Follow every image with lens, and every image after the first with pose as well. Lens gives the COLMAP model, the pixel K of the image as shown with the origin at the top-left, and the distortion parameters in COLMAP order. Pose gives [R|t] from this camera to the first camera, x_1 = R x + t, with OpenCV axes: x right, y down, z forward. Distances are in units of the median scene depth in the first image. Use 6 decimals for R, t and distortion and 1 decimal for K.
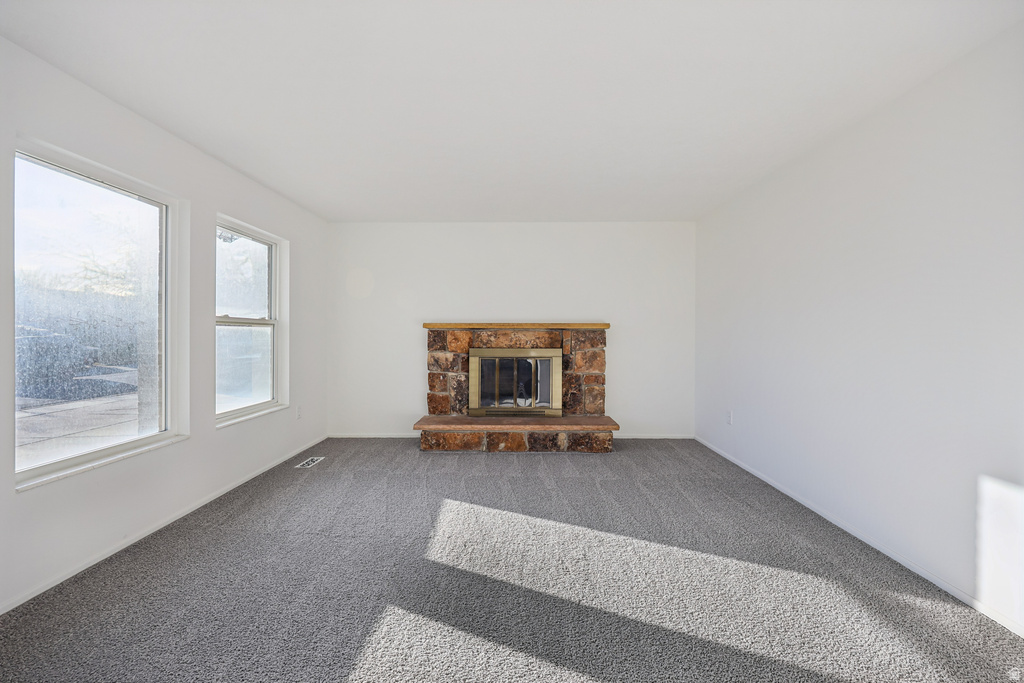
lens RADIAL K [[412.0, 0, 519.8], [0, 412.0, 337.1], [0, 0, 1]] dist [0.002349, -0.000596]
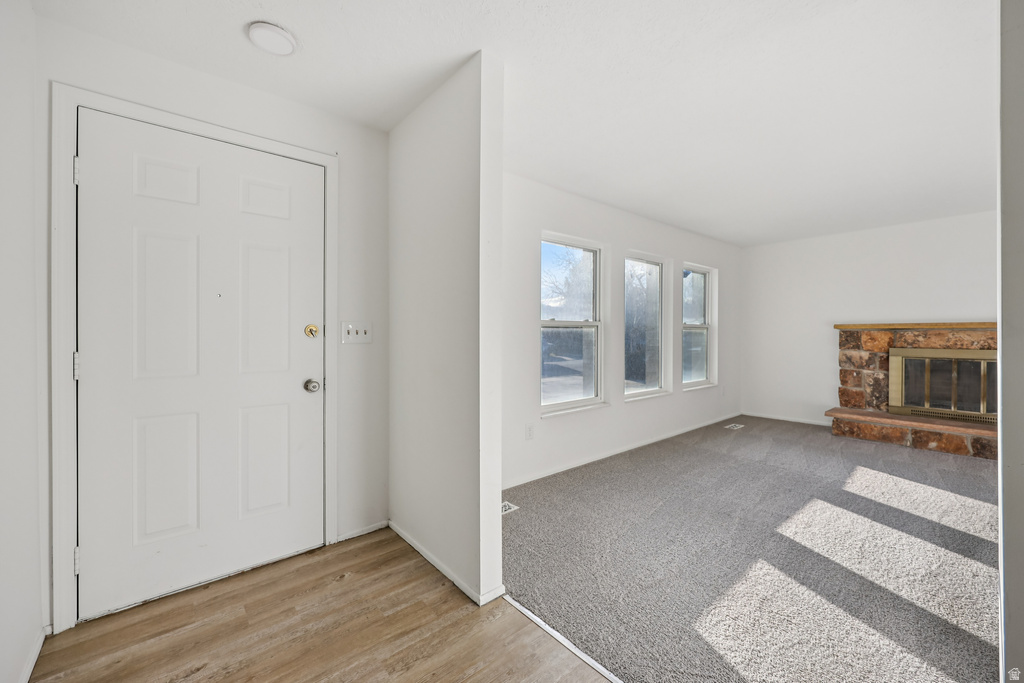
lens RADIAL K [[412.0, 0, 509.3], [0, 412.0, 334.7], [0, 0, 1]] dist [0.002349, -0.000596]
pose [[0.642809, -0.000960, -0.766026, 0.059376], [-0.003148, 0.999987, -0.003894, 0.000756], [0.766020, 0.004914, 0.642798, -0.408343]]
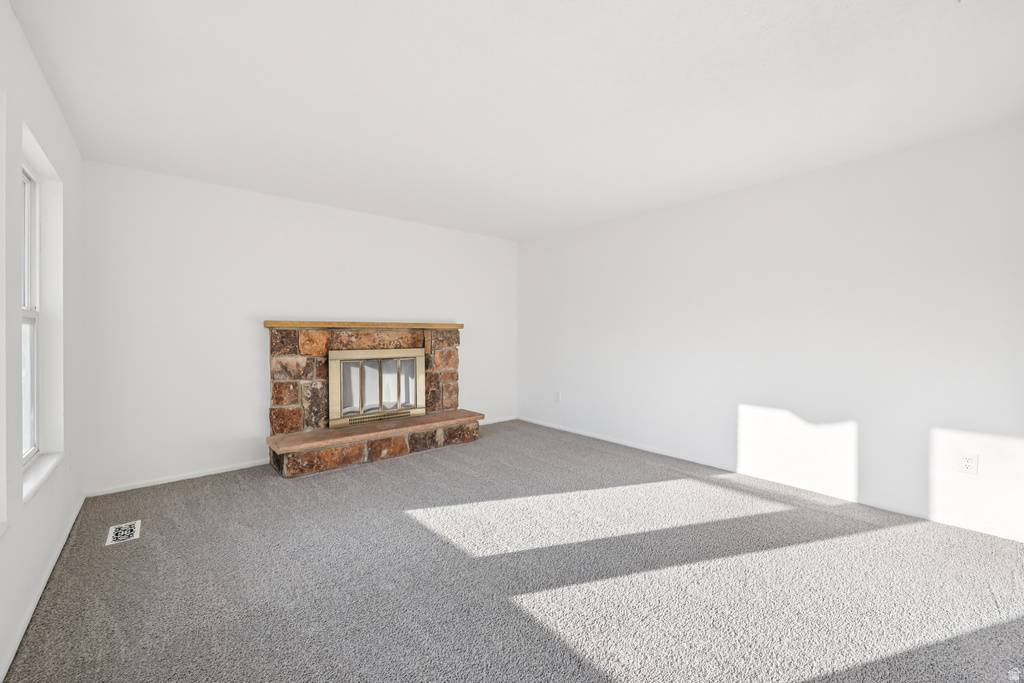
lens RADIAL K [[412.0, 0, 514.6], [0, 412.0, 337.3], [0, 0, 1]] dist [0.002349, -0.000596]
pose [[0.752585, -0.009731, 0.658423, -0.399951], [0.006919, 0.999952, 0.006870, -0.004408], [-0.658459, -0.000614, 0.752617, 0.085742]]
